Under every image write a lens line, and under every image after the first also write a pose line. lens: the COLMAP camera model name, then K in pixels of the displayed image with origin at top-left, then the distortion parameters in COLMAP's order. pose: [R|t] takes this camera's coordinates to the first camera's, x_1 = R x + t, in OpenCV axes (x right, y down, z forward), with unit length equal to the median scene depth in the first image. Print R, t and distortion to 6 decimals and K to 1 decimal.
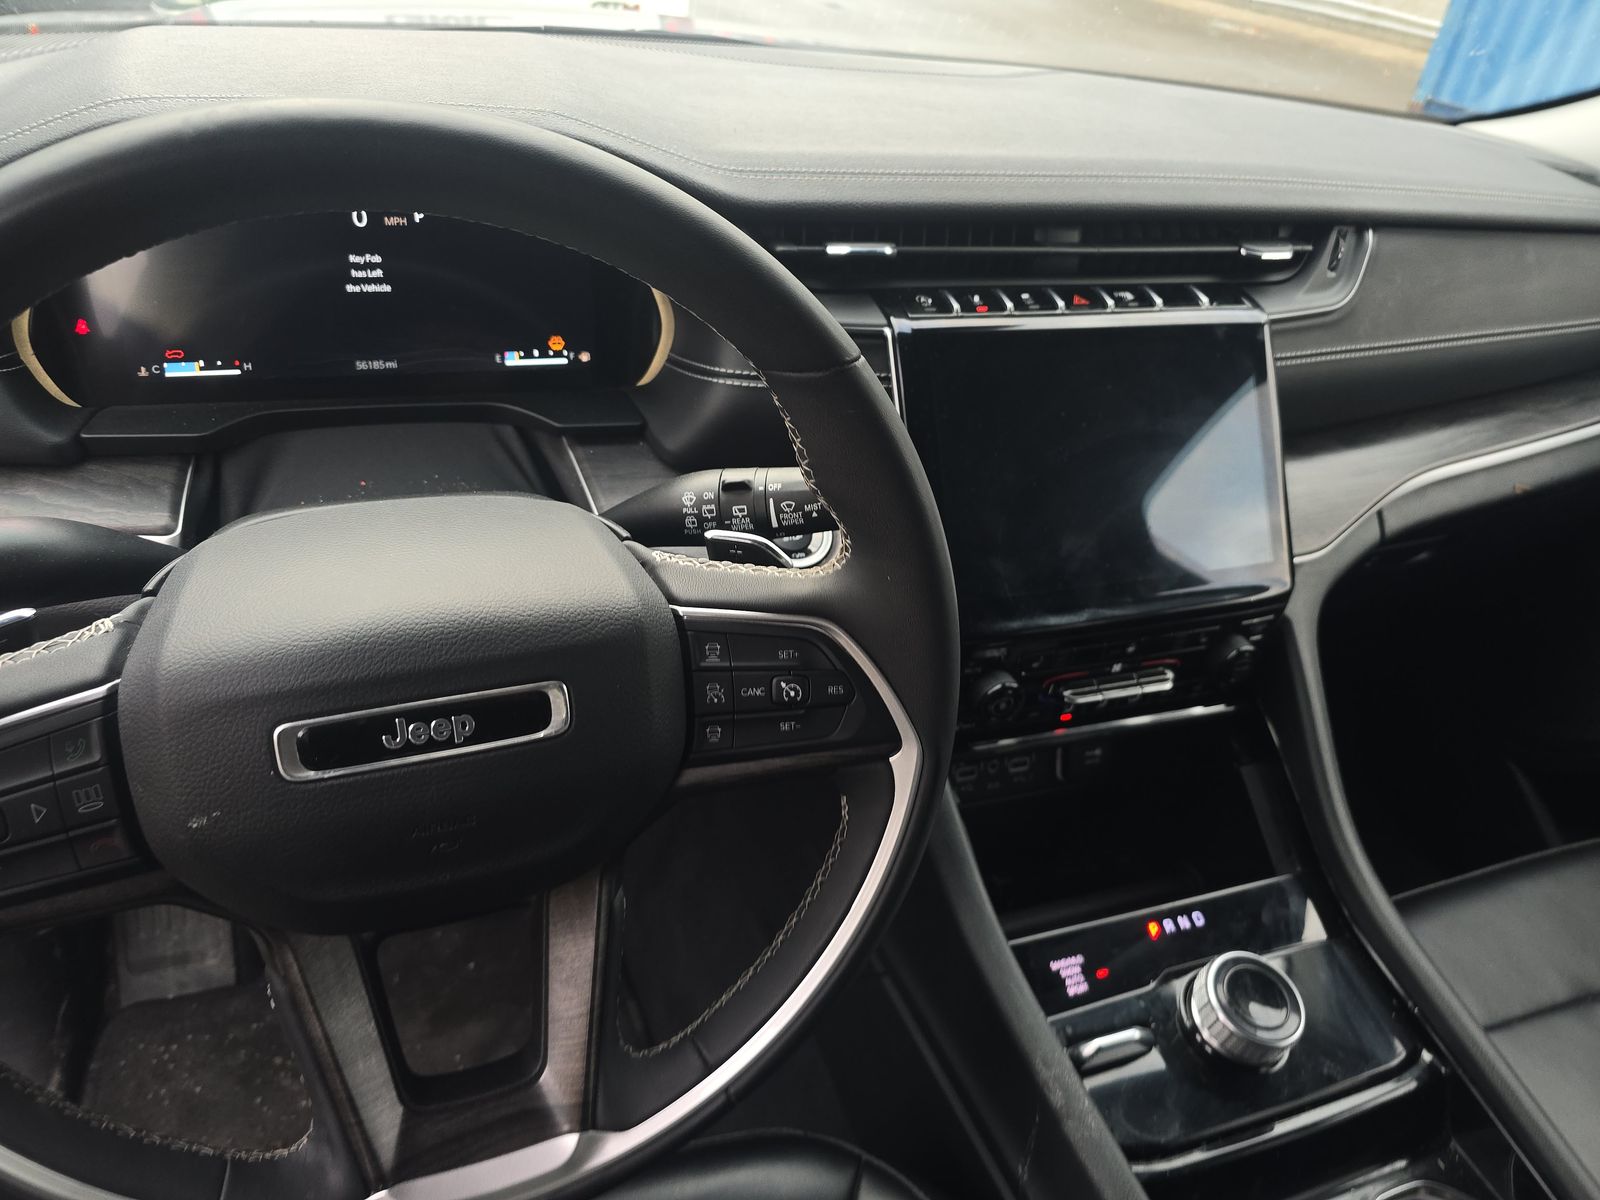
lens RADIAL K [[1166.3, 0, 800.2], [0, 1166.3, 598.1], [0, 0, 1]] dist [0.077905, -0.088820]
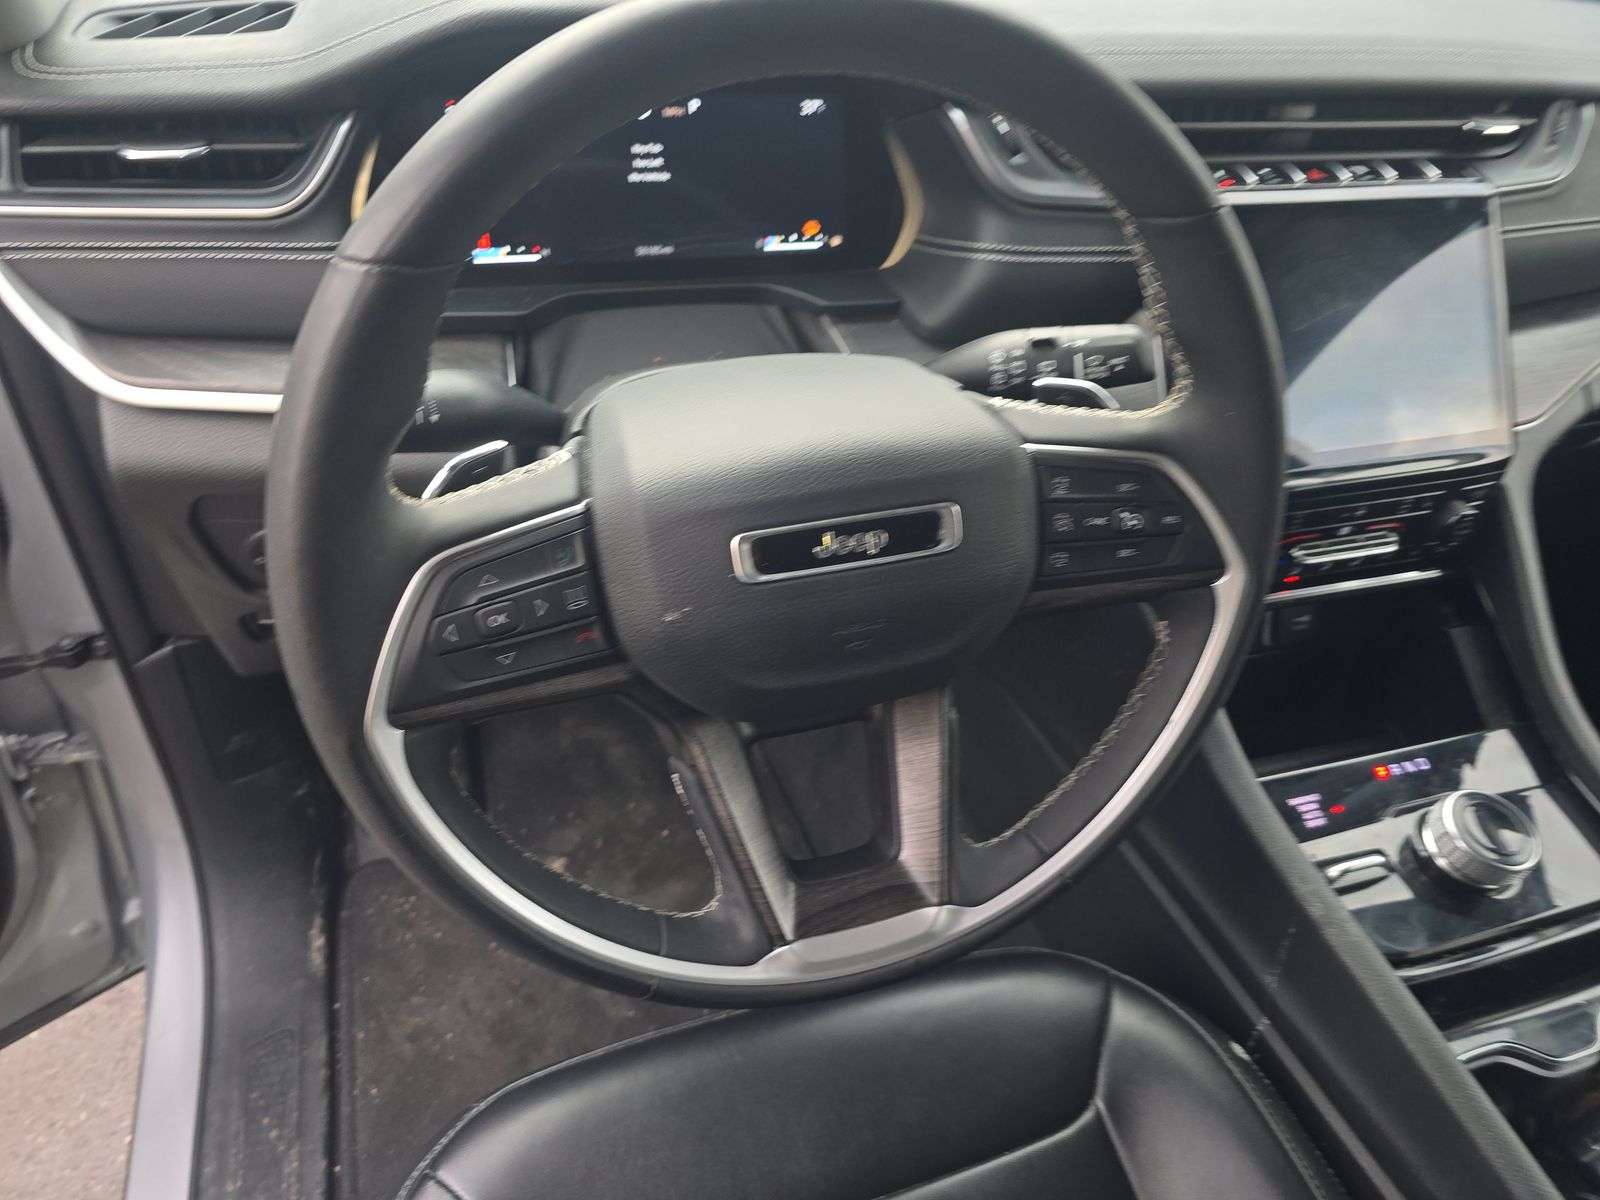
lens RADIAL K [[1166.3, 0, 800.2], [0, 1166.3, 598.1], [0, 0, 1]] dist [0.077905, -0.088820]
pose [[0.998936, -0.003665, -0.045963, -0.181143], [0.006449, 0.998143, 0.060578, 0.056431], [0.045656, -0.060810, 0.997105, -0.085814]]
